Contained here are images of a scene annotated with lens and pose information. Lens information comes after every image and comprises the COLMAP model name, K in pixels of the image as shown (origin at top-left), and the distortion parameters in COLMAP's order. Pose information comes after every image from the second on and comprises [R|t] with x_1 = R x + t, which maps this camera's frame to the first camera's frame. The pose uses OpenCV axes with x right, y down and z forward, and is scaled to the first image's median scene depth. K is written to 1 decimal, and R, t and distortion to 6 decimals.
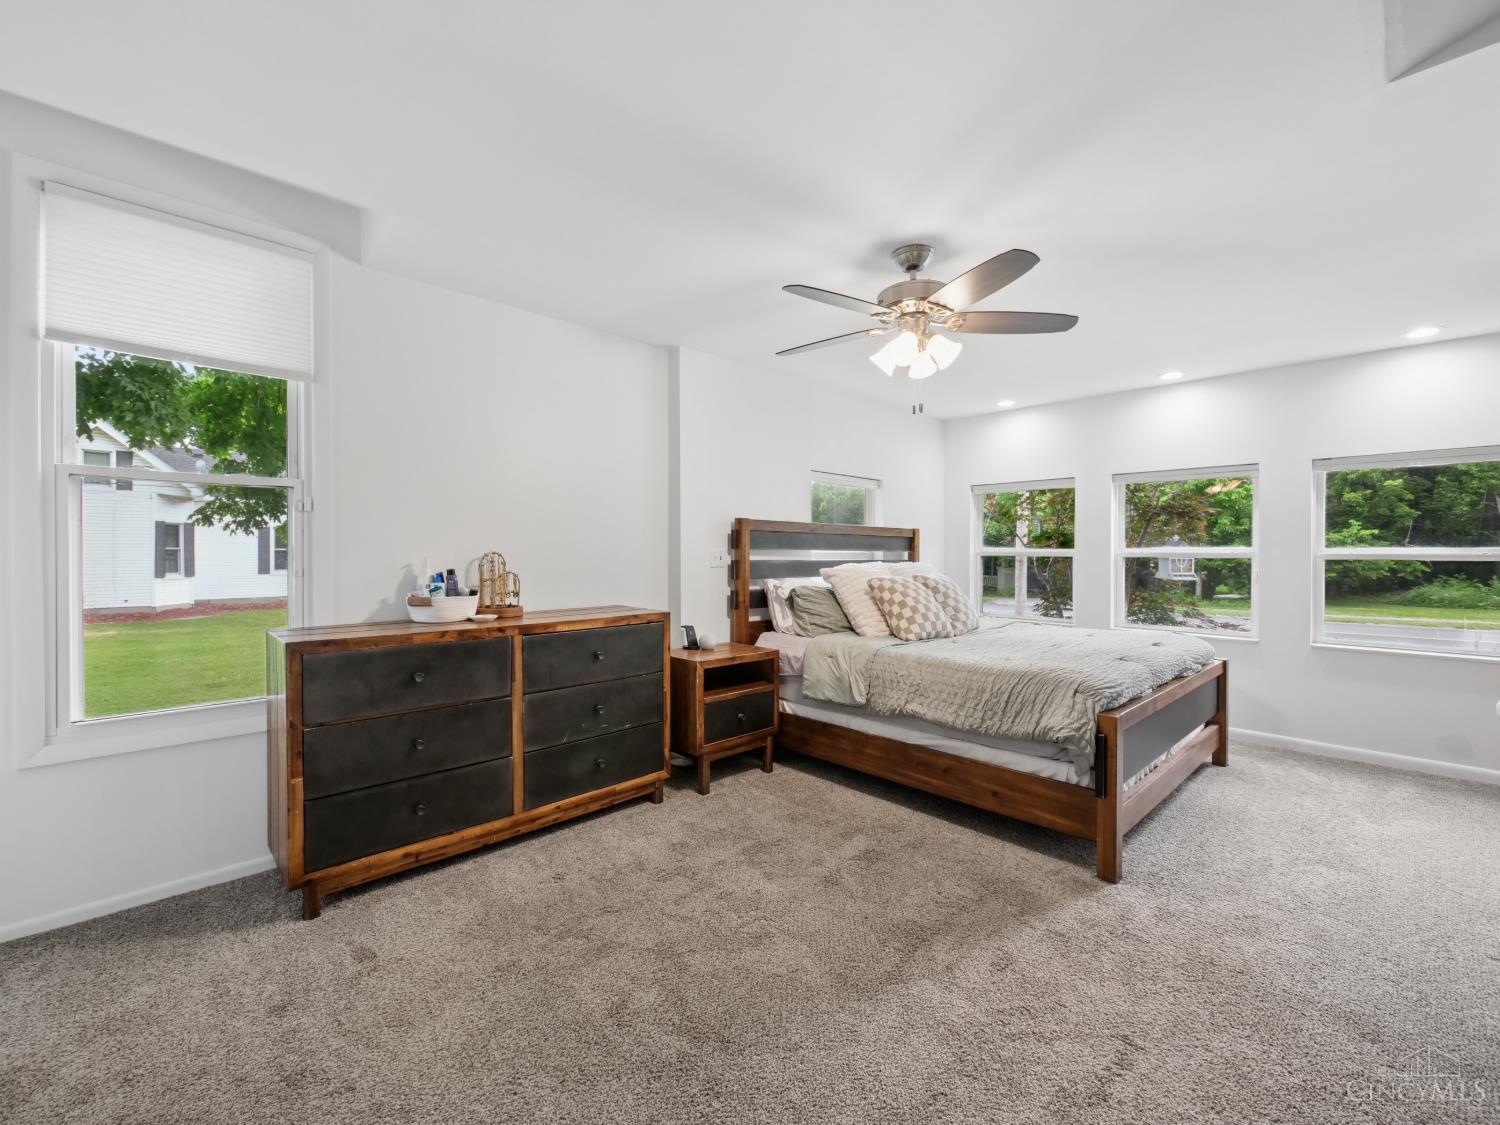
lens RADIAL K [[634.8, 0, 753.2], [0, 634.8, 556.2], [0, 0, 1]] dist [-0.003896, -0.000384]
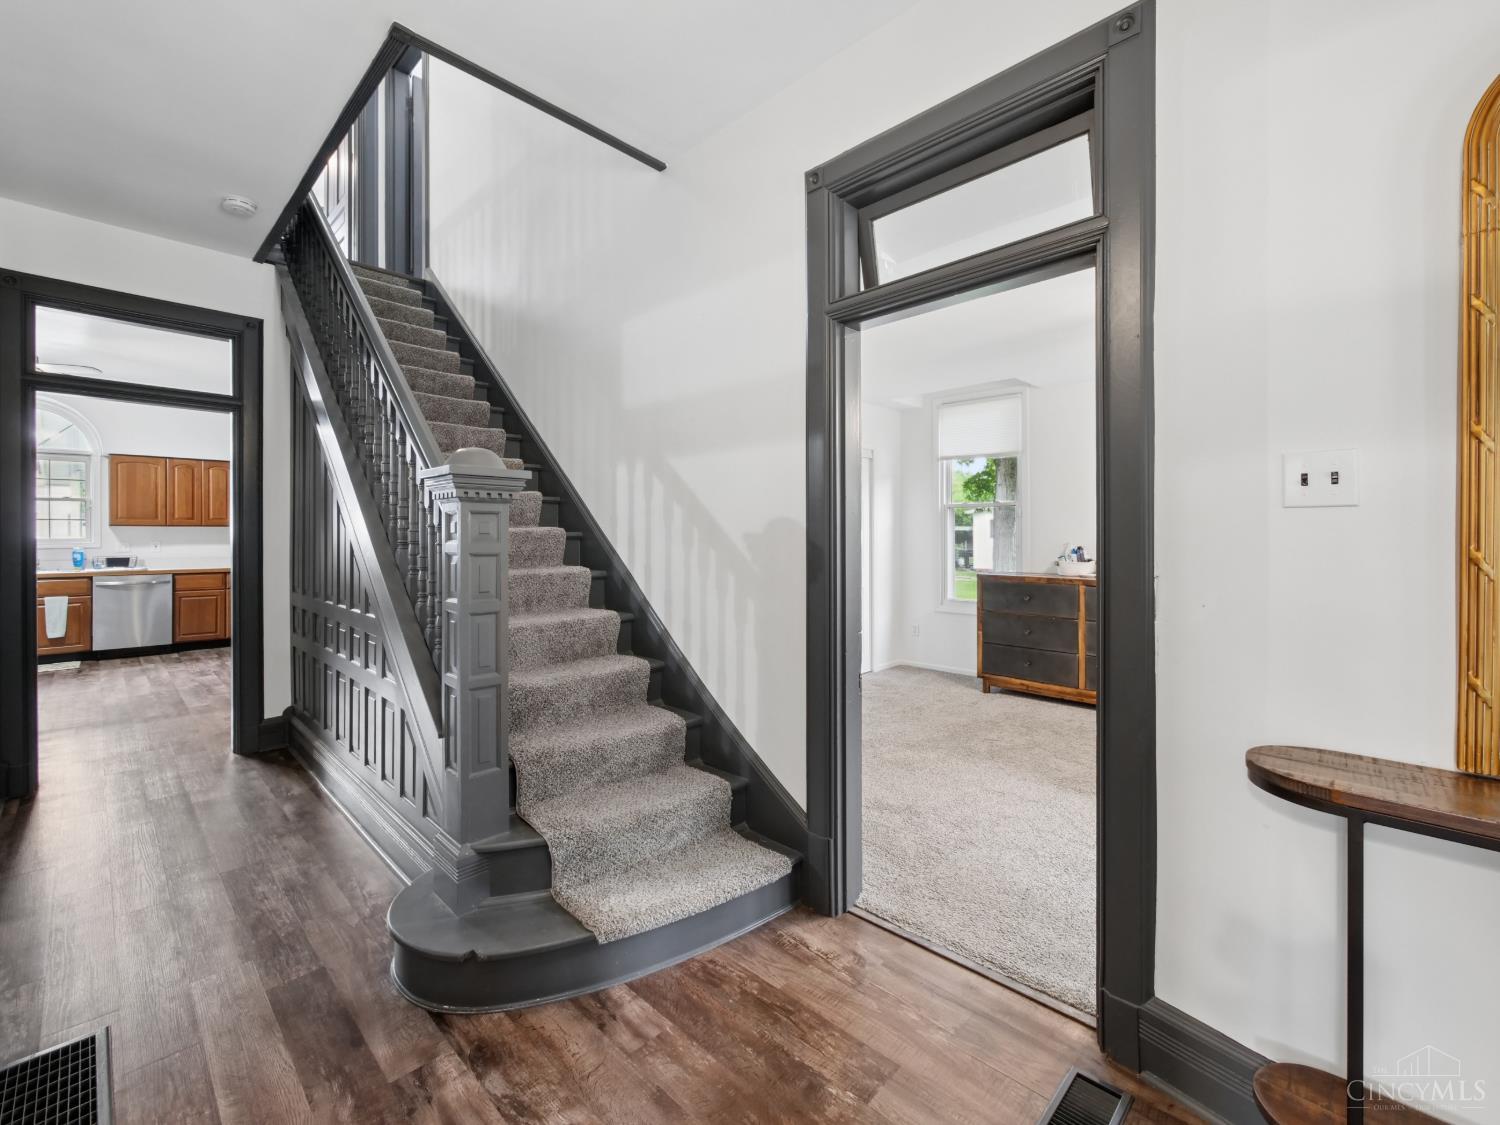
lens RADIAL K [[634.8, 0, 738.5], [0, 634.8, 536.0], [0, 0, 1]] dist [-0.003896, -0.000384]
pose [[0.020528, 0.005859, -0.999772, 1.387545], [-0.003190, 0.999978, 0.005795, -0.017334], [0.999784, 0.003070, 0.020546, 0.033263]]
